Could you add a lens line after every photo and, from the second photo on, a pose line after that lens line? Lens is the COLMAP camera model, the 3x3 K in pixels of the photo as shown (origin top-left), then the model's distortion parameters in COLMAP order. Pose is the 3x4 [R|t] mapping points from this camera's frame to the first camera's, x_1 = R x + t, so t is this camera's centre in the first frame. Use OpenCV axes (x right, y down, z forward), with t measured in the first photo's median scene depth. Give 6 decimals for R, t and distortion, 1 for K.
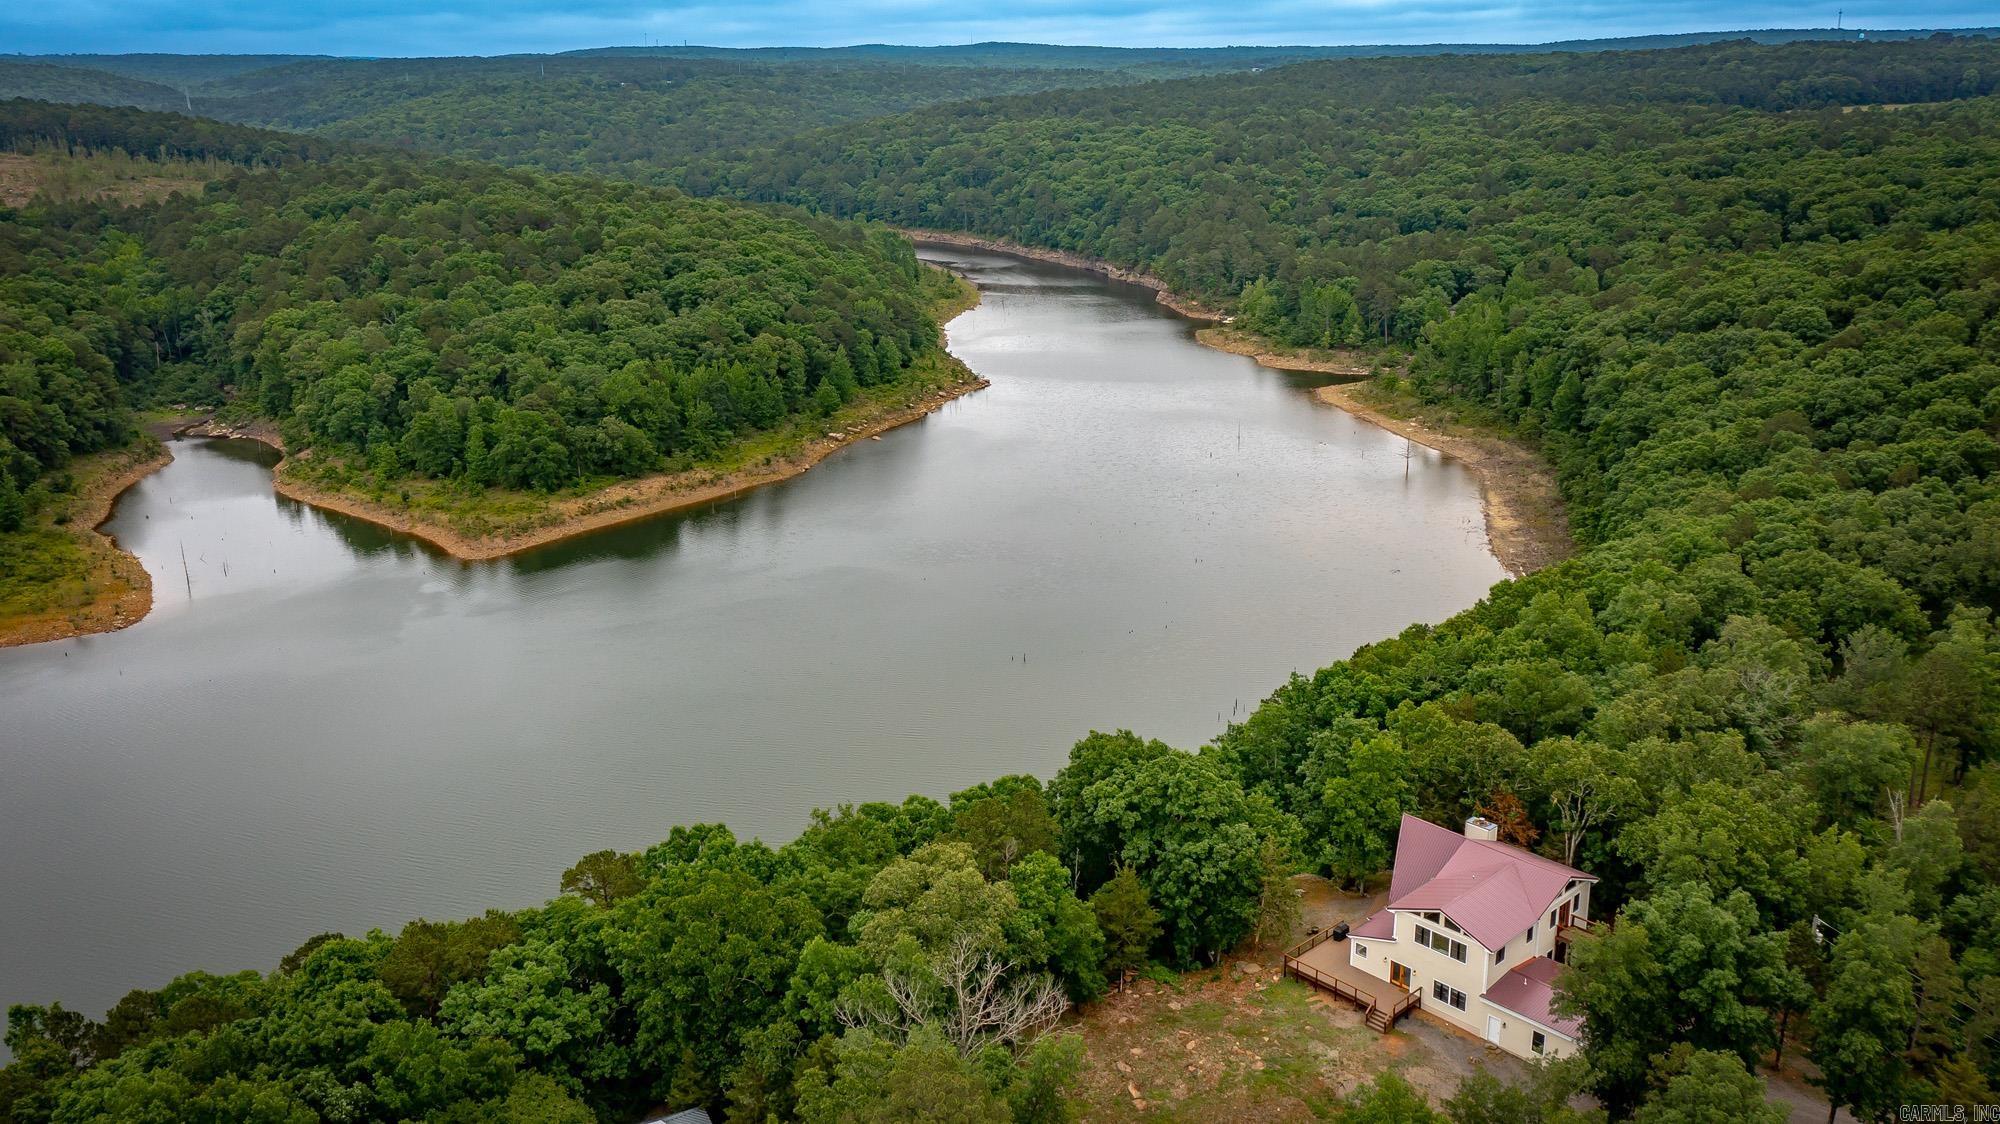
lens RADIAL K [[1650.6, 0, 999.5], [0, 1650.6, 539.5], [0, 0, 1]] dist [0.009985, -0.000059]
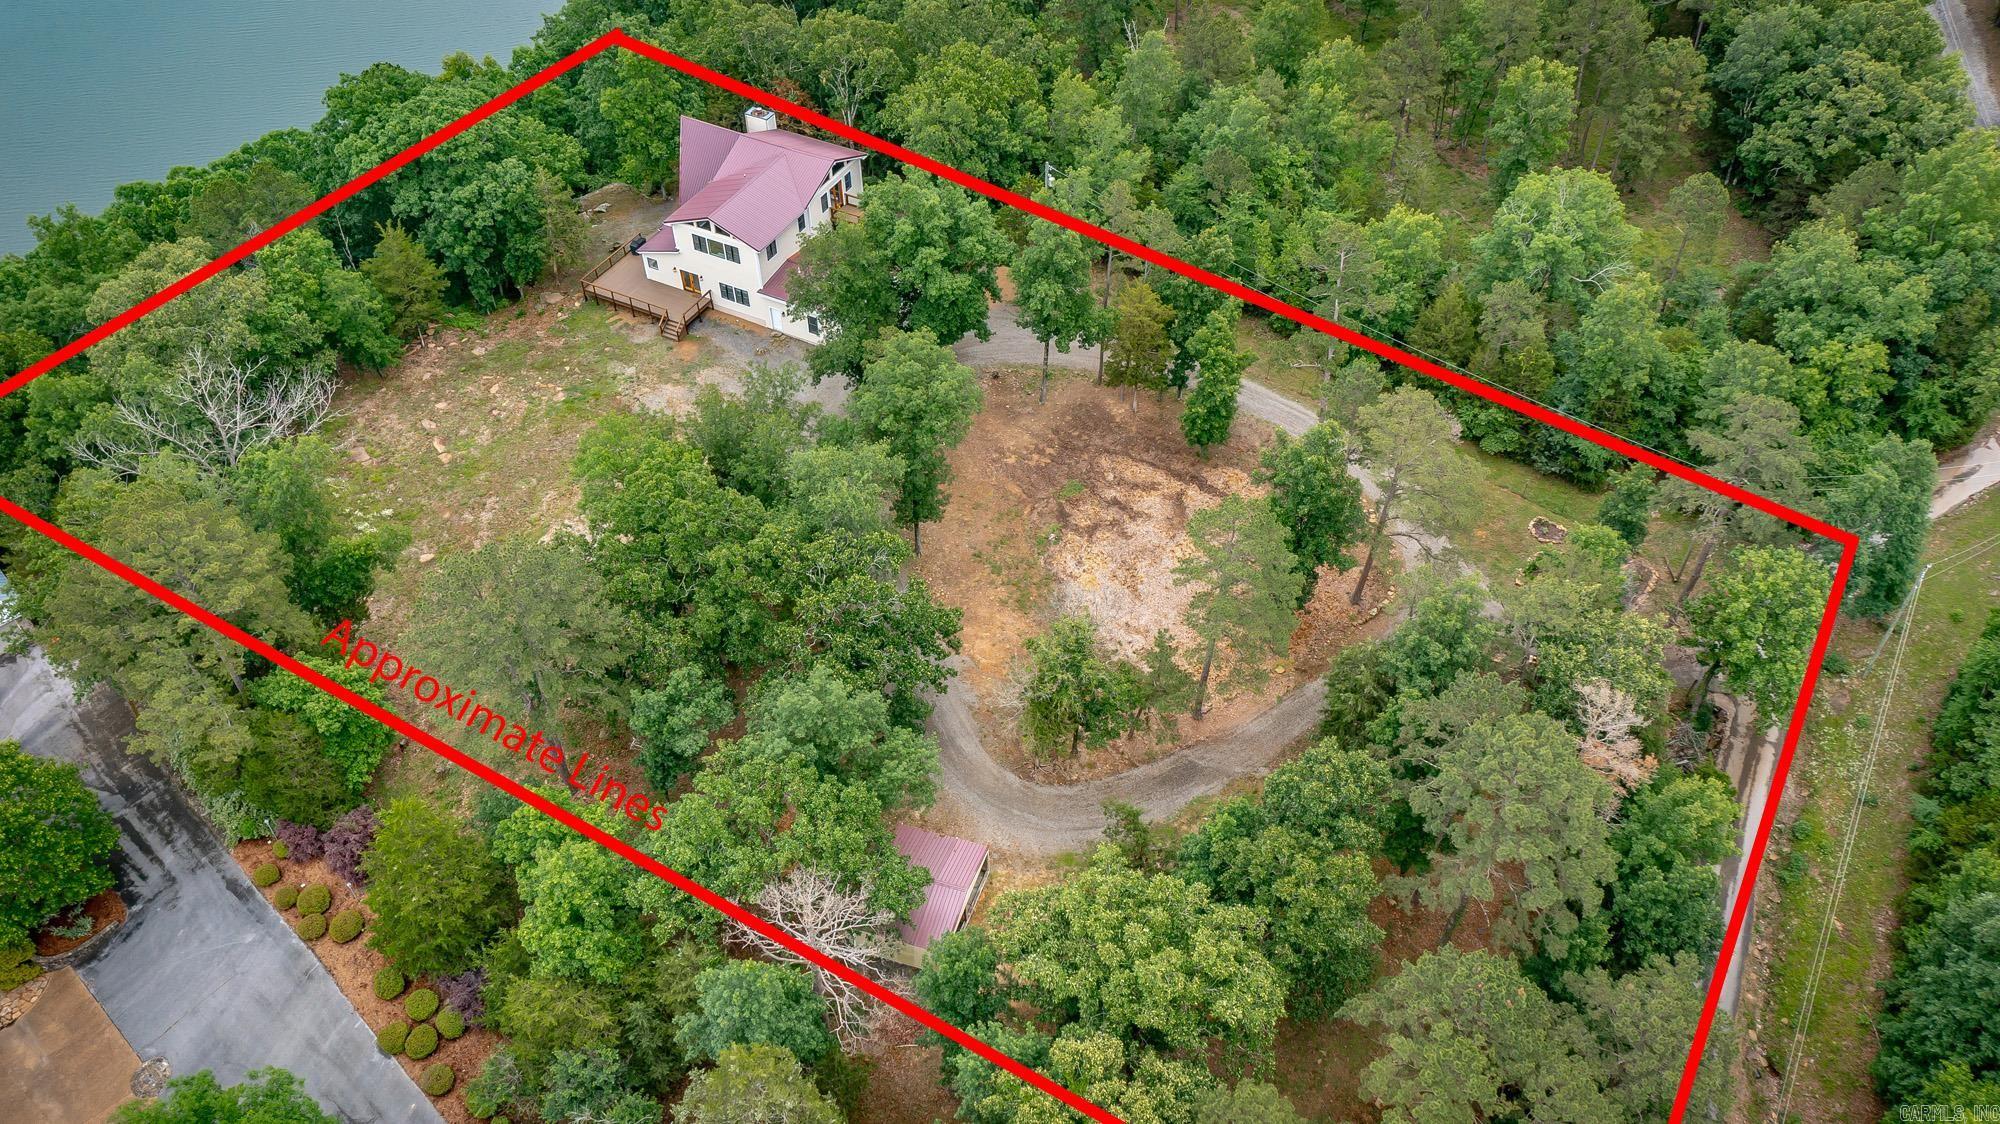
lens RADIAL K [[1631.9, 0, 1041.8], [0, 1631.9, 564.6], [0, 0, 1]] dist [0.007946, 0.010223]
pose [[0.943942, -0.230878, 0.235944, 0.169785], [0.092893, 0.871631, 0.481279, -0.056633], [-0.316773, -0.432382, 0.844216, -0.016489]]
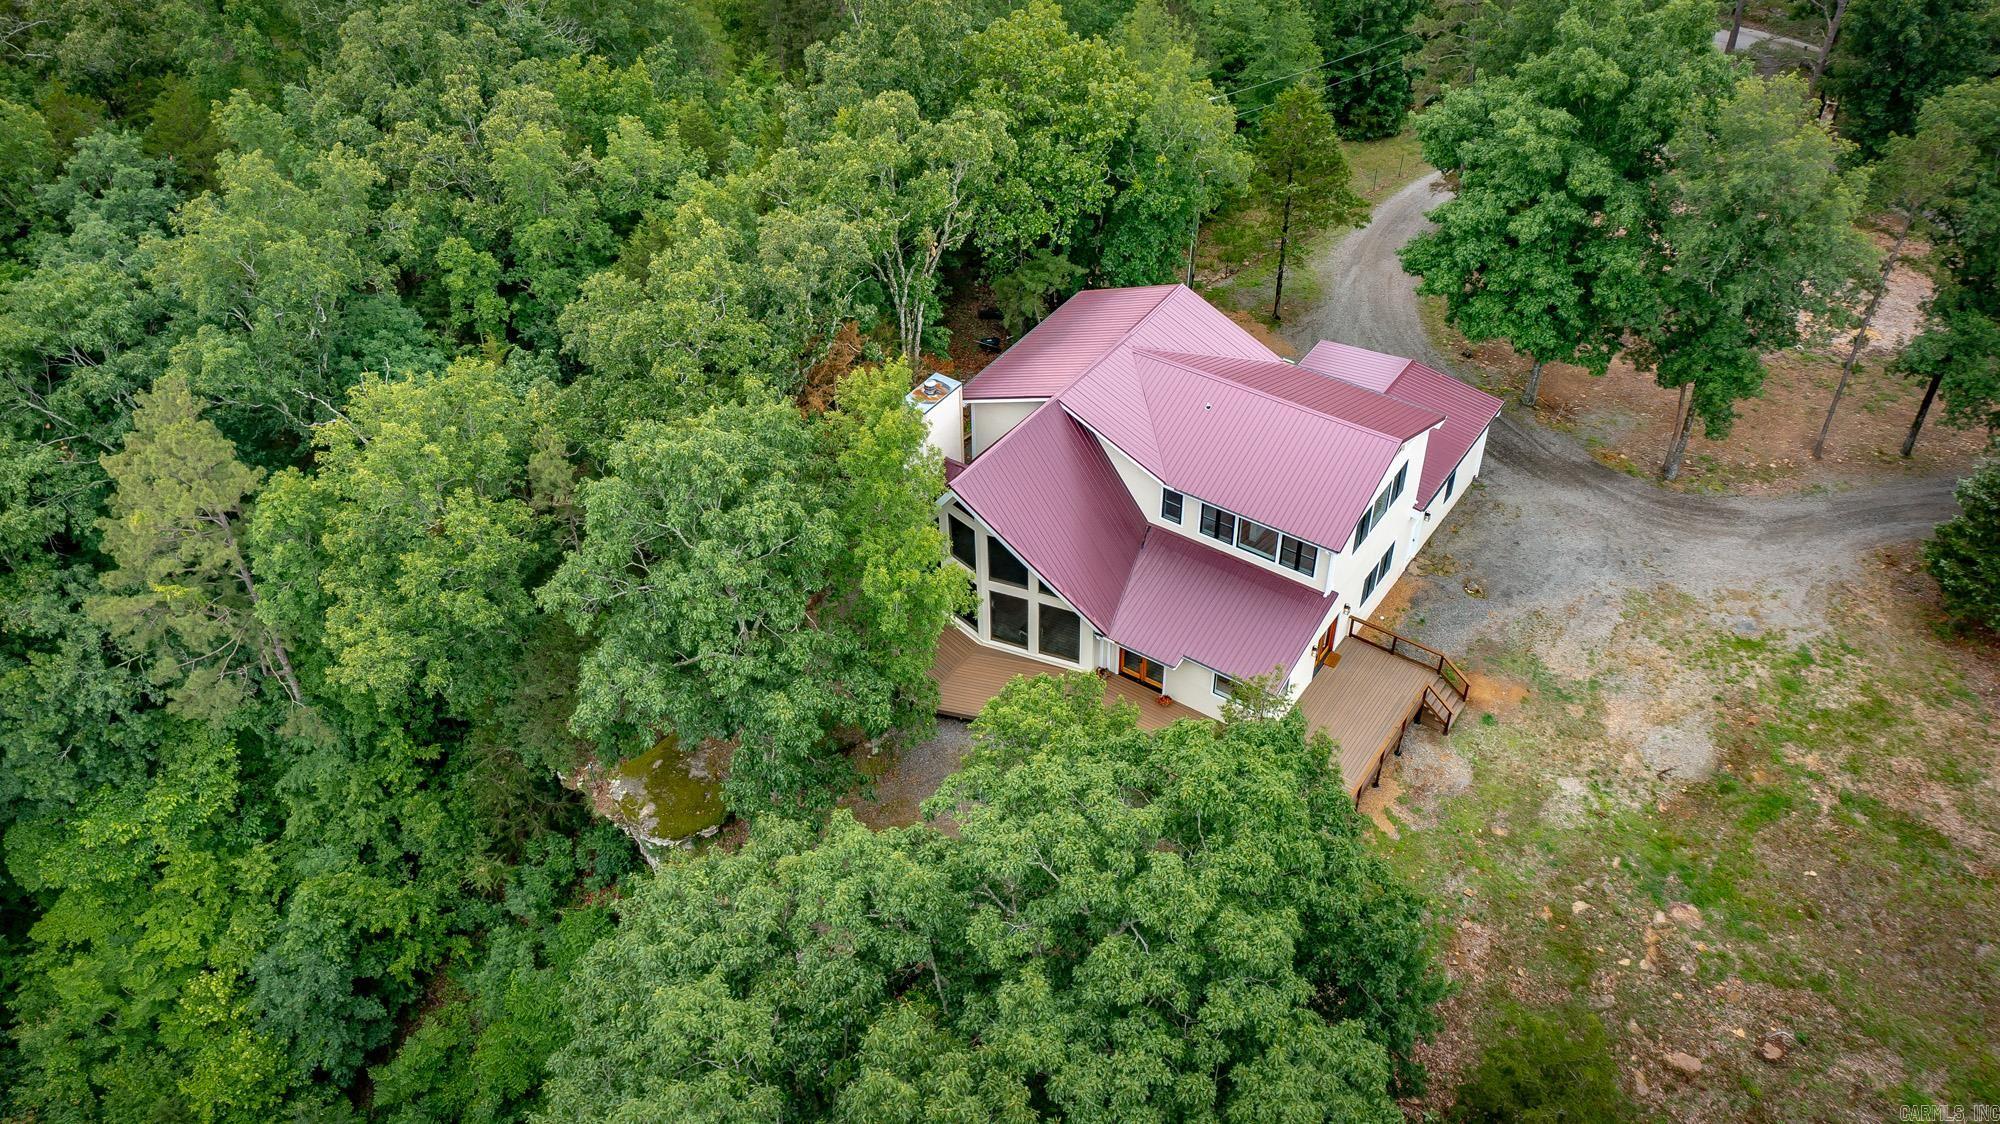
lens RADIAL K [[1650.6, 0, 999.5], [0, 1650.6, 539.5], [0, 0, 1]] dist [0.009985, -0.000059]
pose [[-0.240992, -0.606790, 0.757449, -0.067637], [0.280684, 0.703523, 0.652894, -0.084363], [-0.929053, 0.369946, 0.000773, 1.089470]]
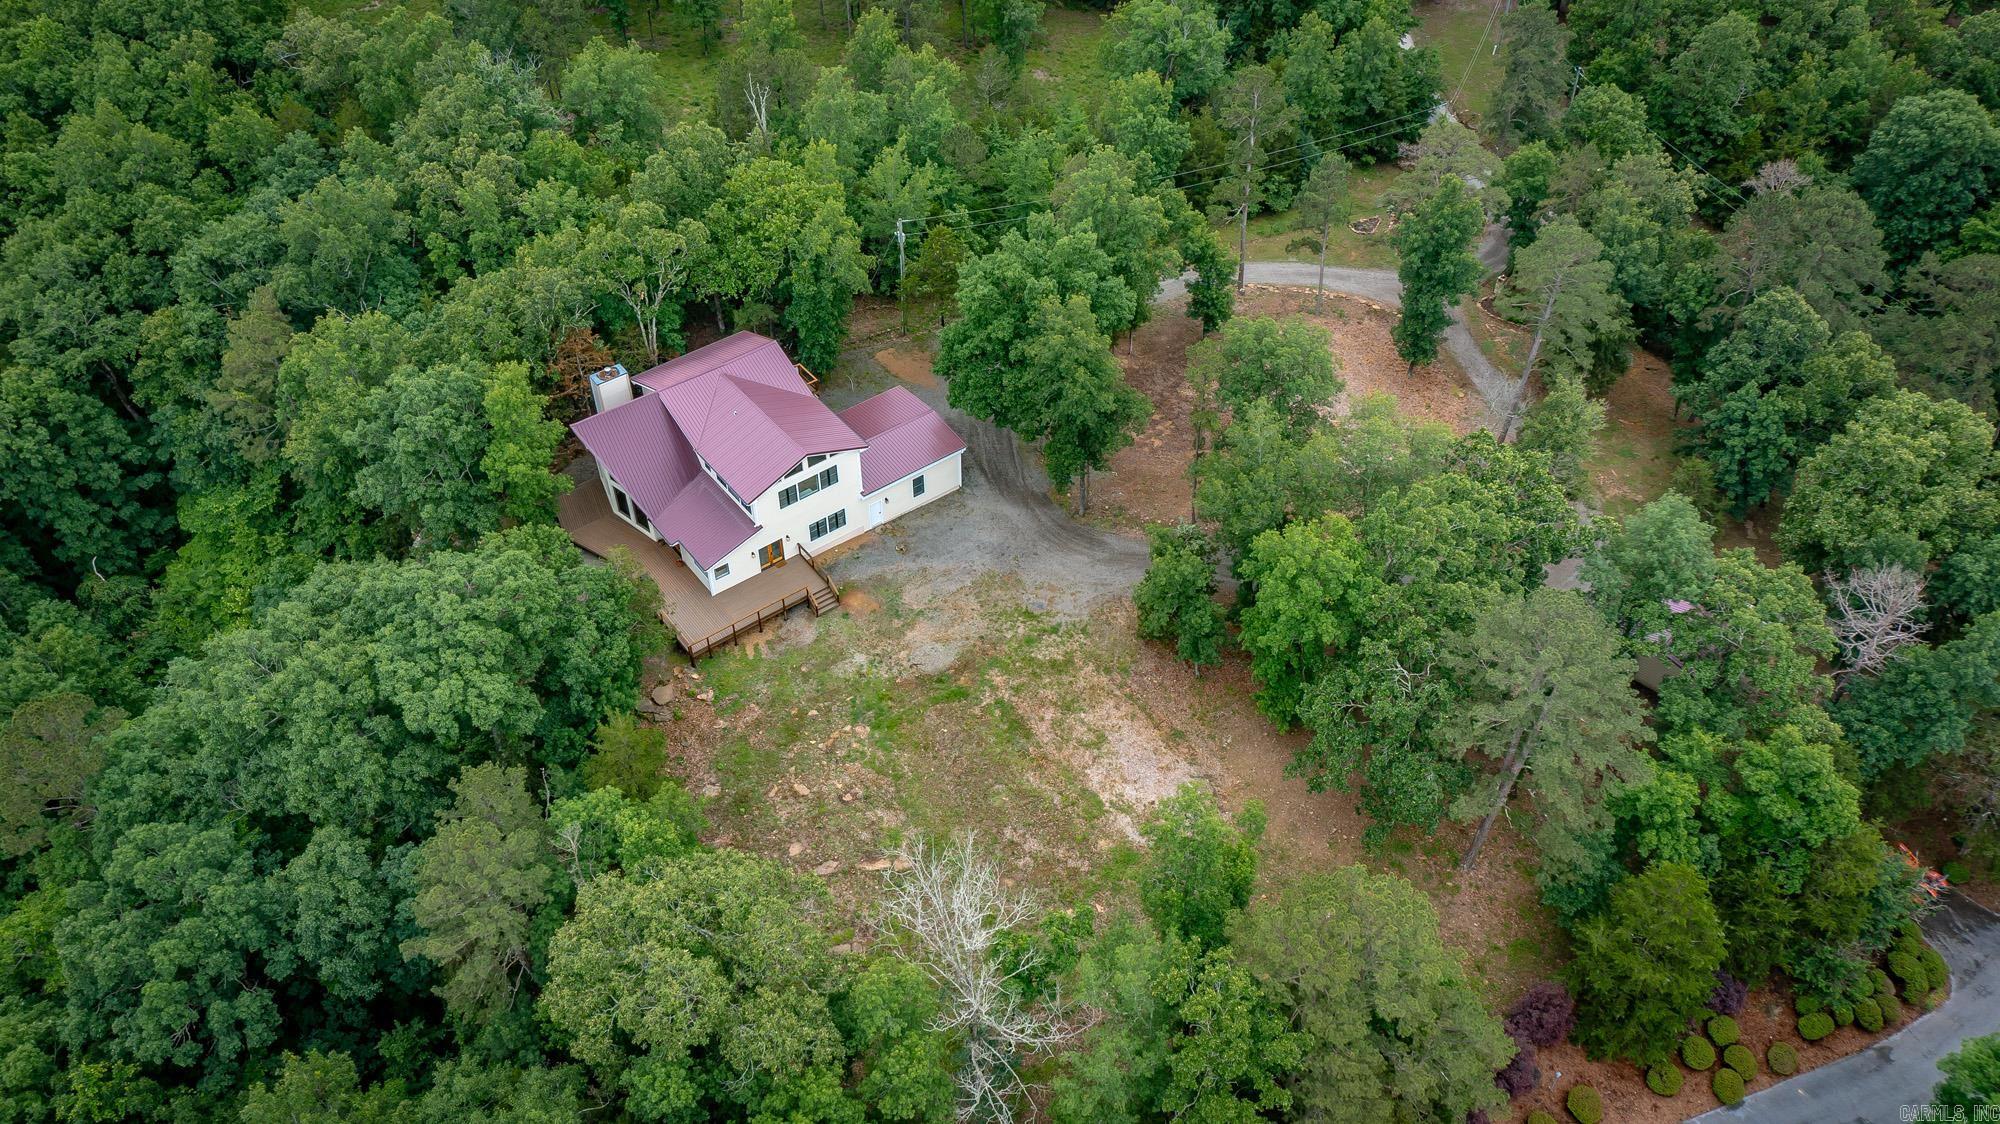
lens RADIAL K [[1649.0, 0, 1000.0], [0, 1649.0, 562.0], [0, 0, 1]] dist [0.002529, -0.002868]
pose [[0.090807, -0.682093, 0.725606, -0.364277], [0.278817, 0.716890, 0.639007, -0.241175], [-0.956042, 0.144285, 0.255277, 0.684813]]
